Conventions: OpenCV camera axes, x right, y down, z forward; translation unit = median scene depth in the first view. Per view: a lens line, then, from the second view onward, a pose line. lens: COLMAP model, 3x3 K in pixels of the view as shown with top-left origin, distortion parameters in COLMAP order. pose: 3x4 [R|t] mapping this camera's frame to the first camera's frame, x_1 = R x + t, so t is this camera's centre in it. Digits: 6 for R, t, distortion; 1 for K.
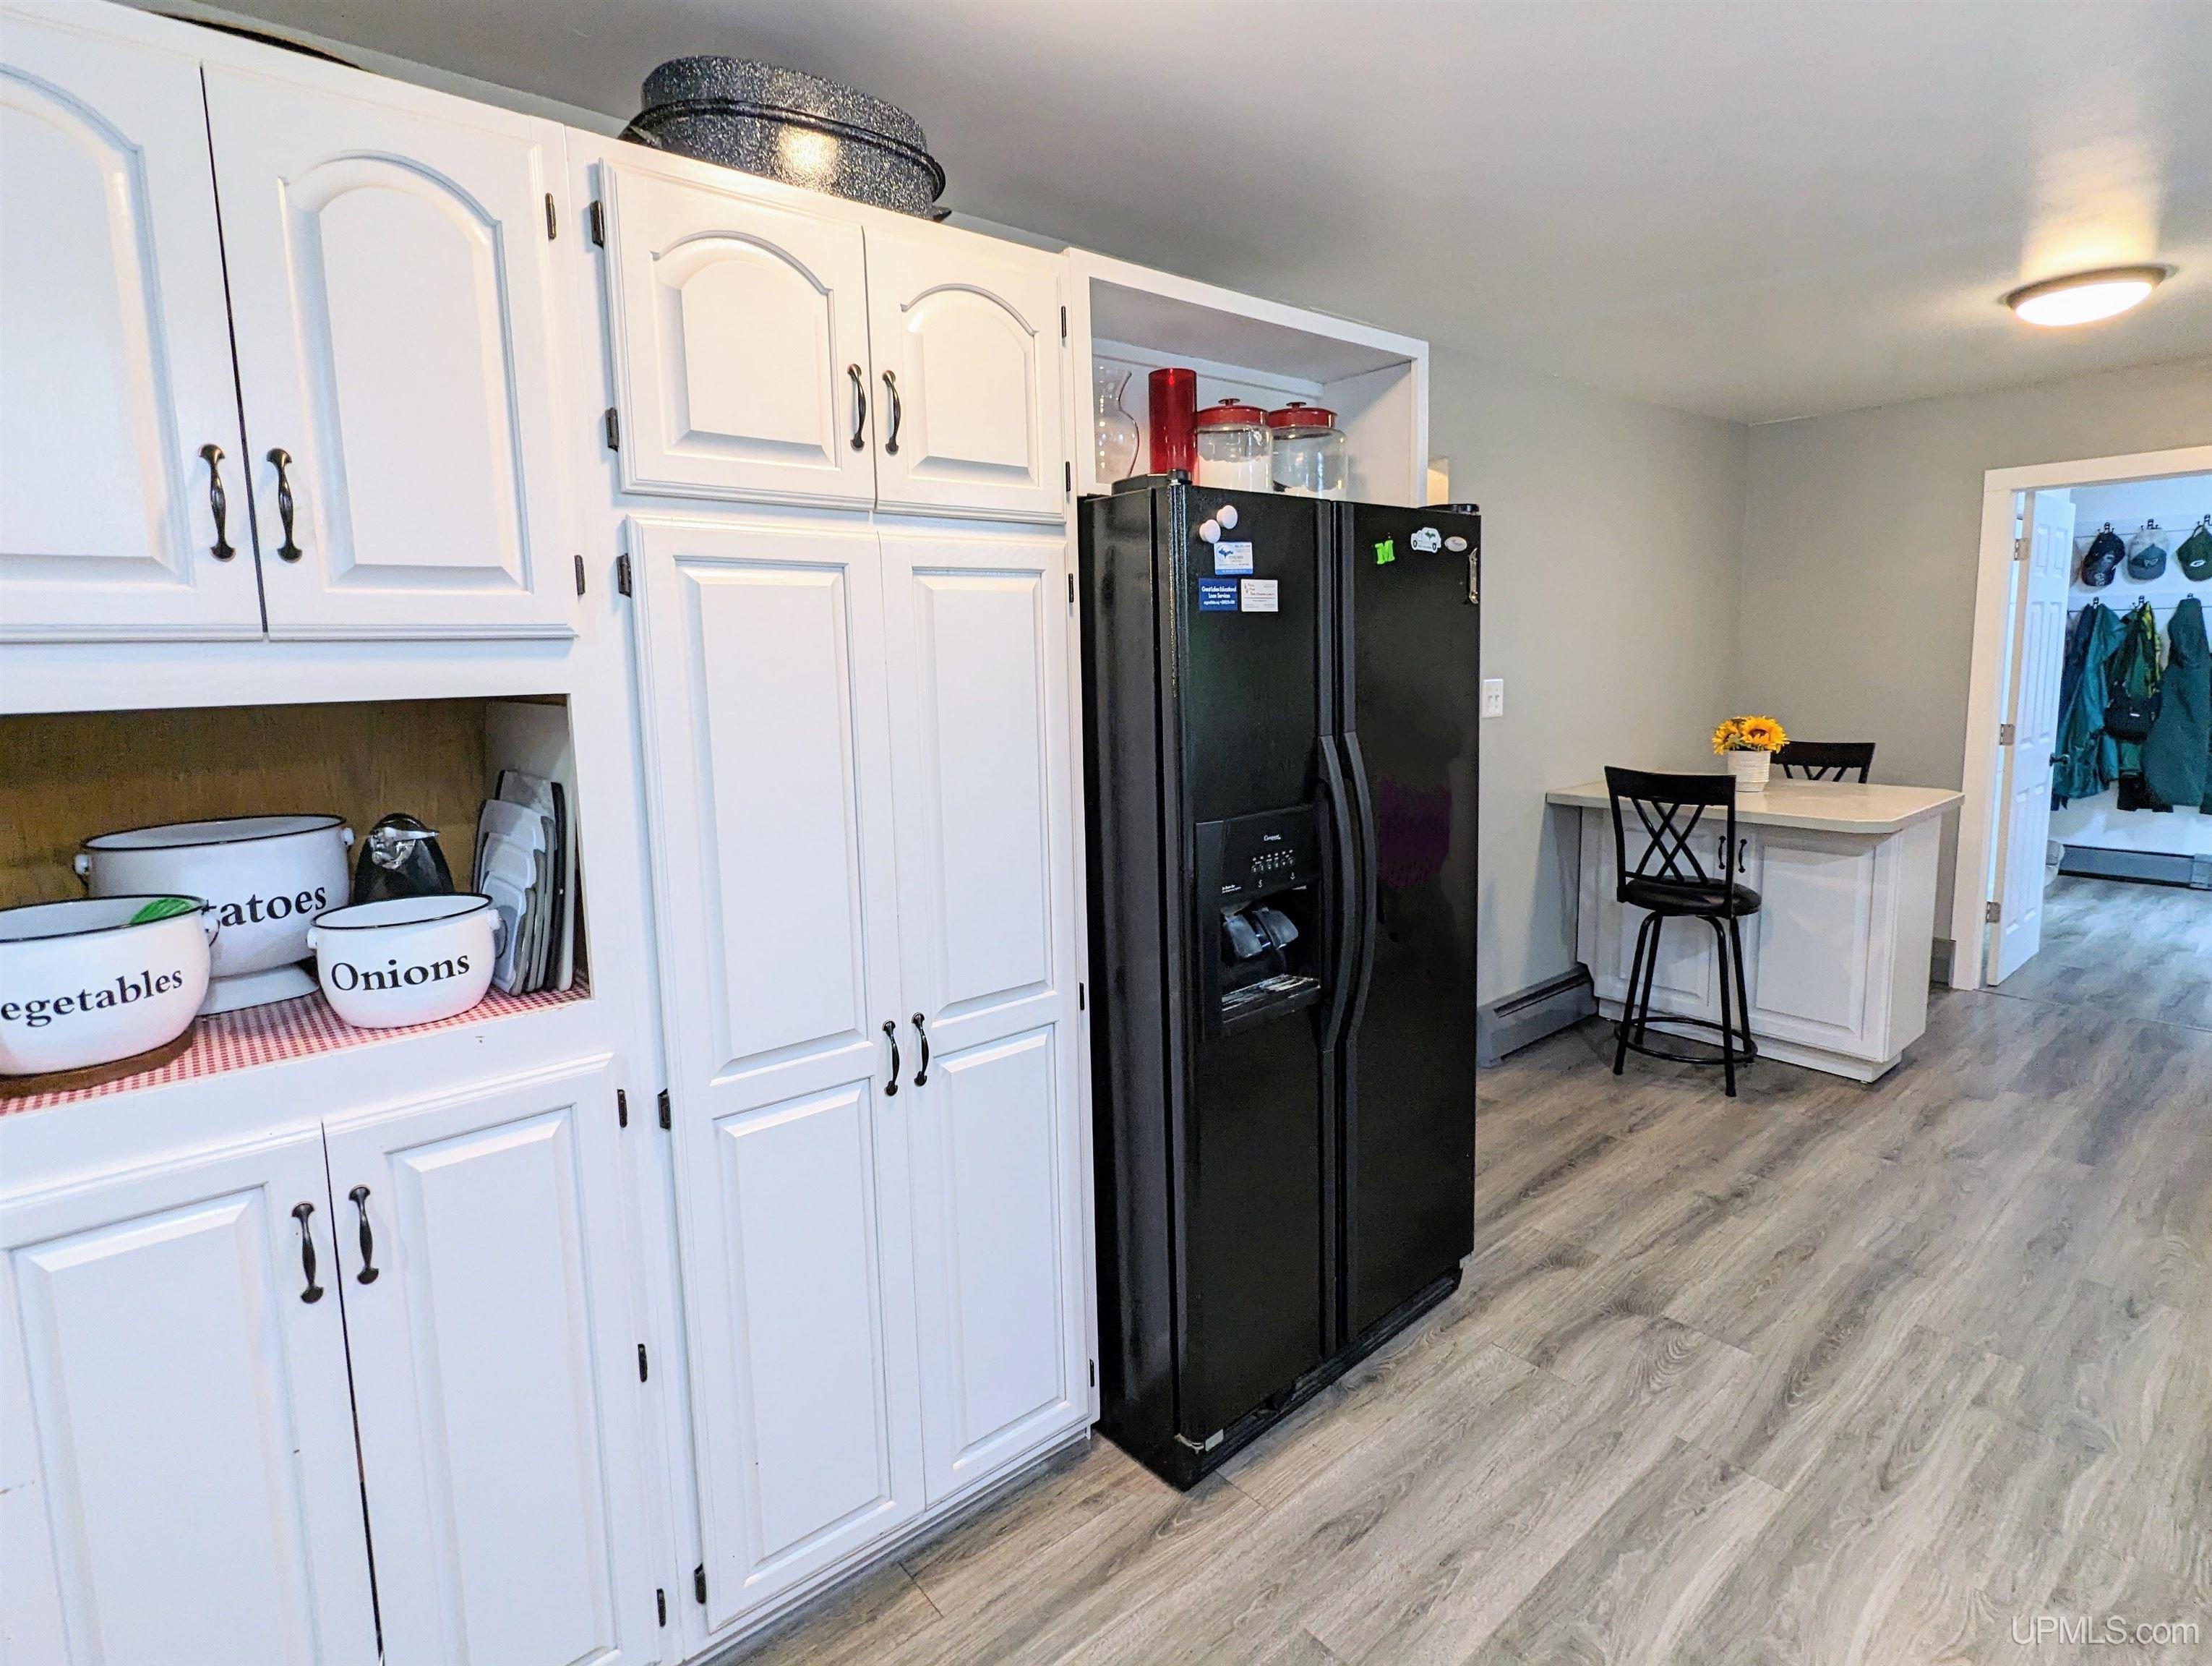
lens RADIAL K [[1098.1, 0, 1165.2], [0, 1098.1, 784.7], [0, 0, 1]] dist [0.025325, 0.000059]
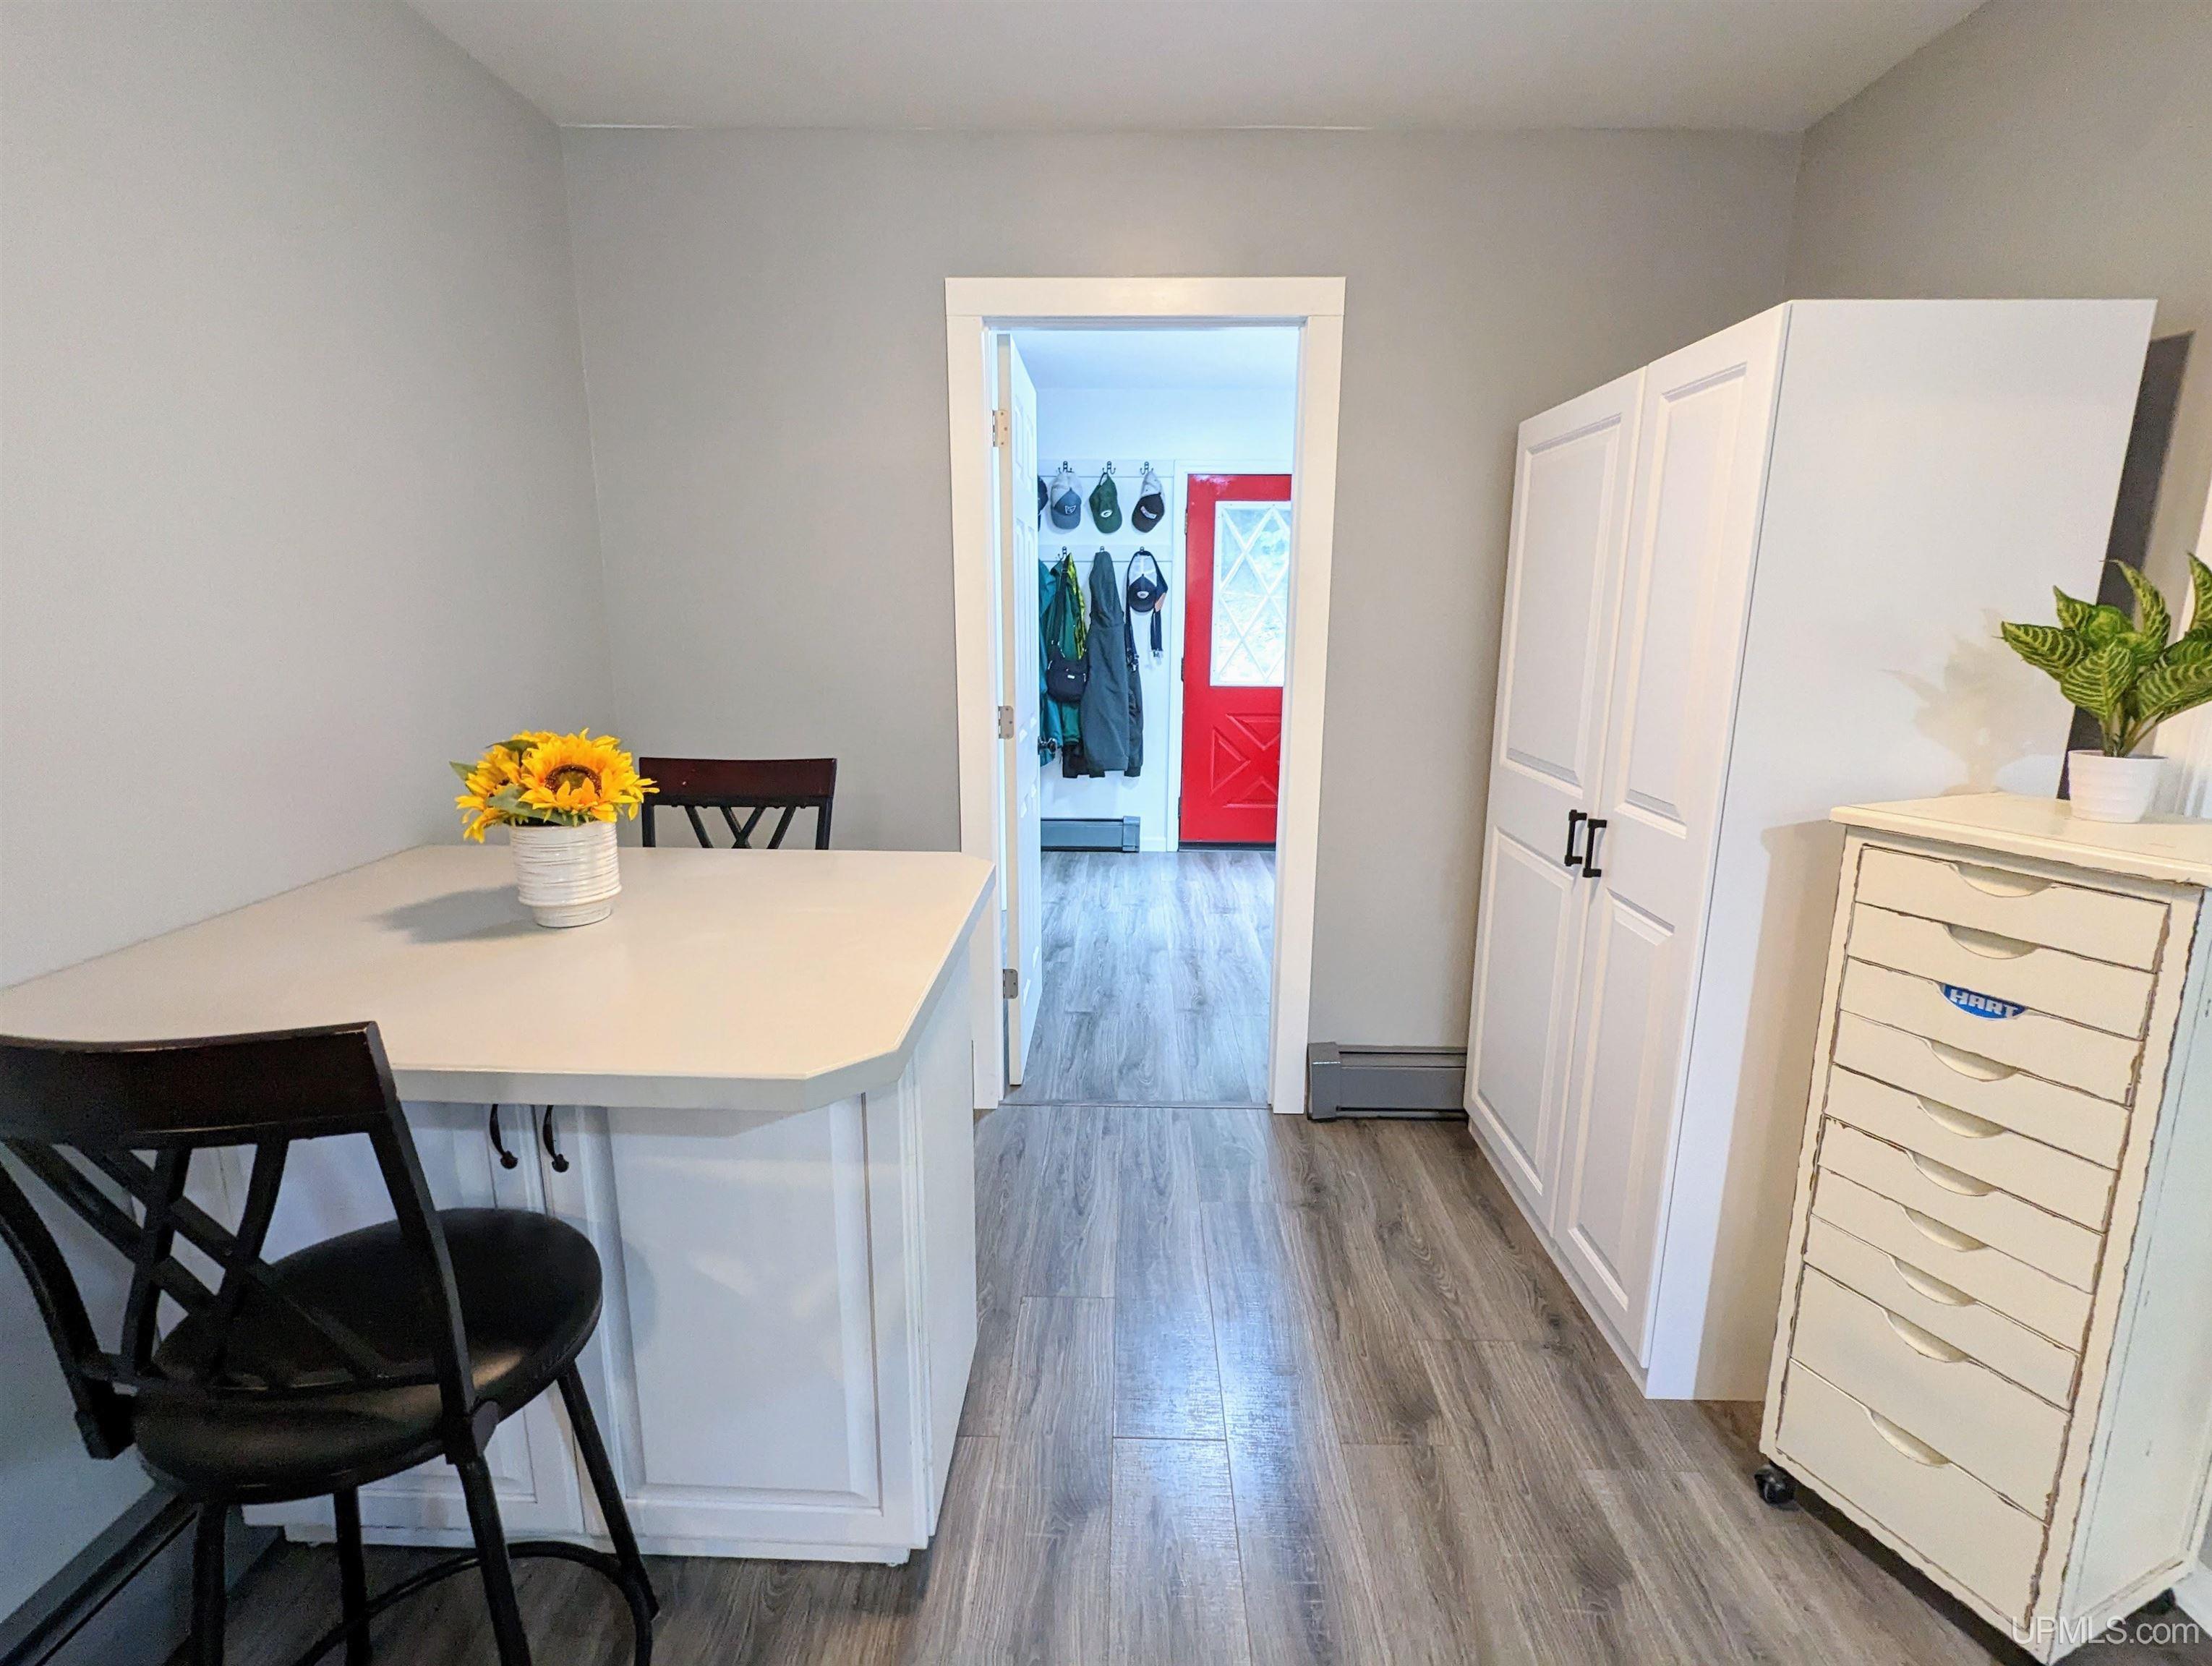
lens RADIAL K [[1040.8, 0, 1096.4], [0, 1040.8, 840.1], [0, 0, 1]] dist [-0.000005, -0.000120]
pose [[0.688162, -0.140191, 0.711885, 0.249349], [0.072279, 0.989521, 0.124996, -0.035176], [-0.721948, -0.034564, 0.691083, 0.385119]]
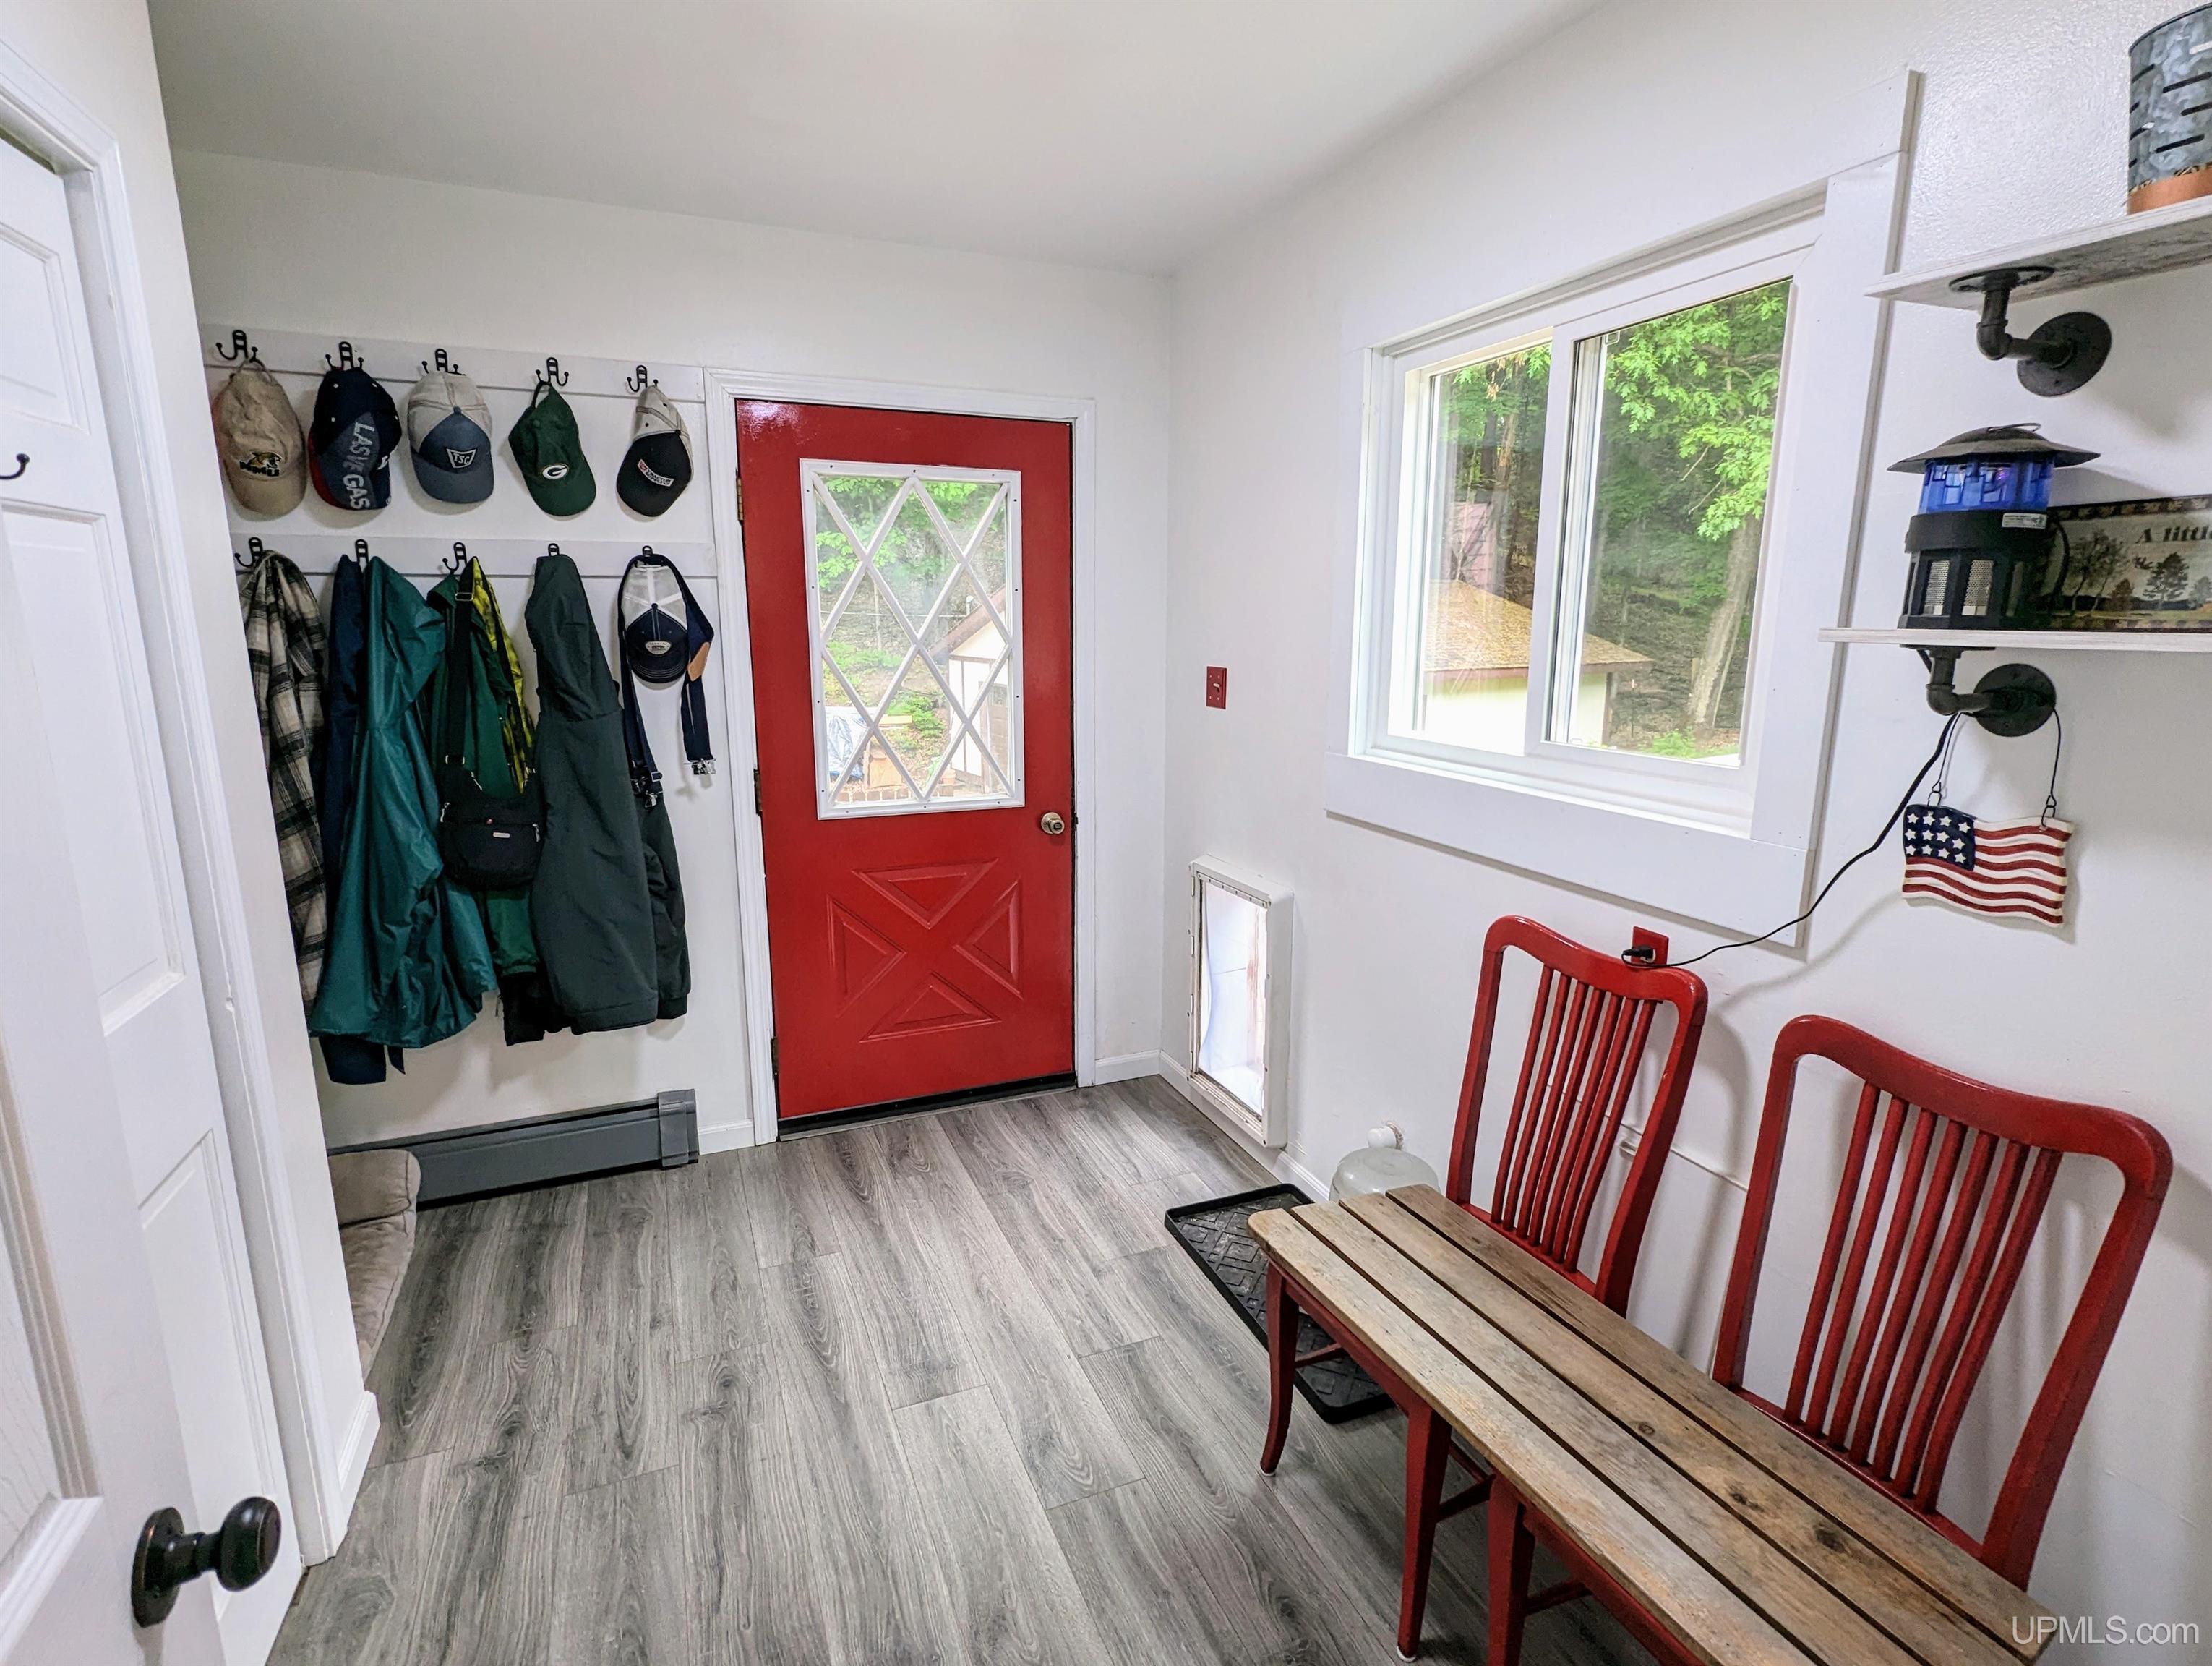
lens RADIAL K [[1075.9, 0, 1106.0], [0, 1075.9, 833.0], [0, 0, 1]] dist [-0.002084, -0.000296]
pose [[0.319084, -0.174739, 0.931478, 0.568748], [0.104367, 0.983357, 0.148719, -0.098690], [-0.941962, 0.049761, 0.332010, 0.658556]]
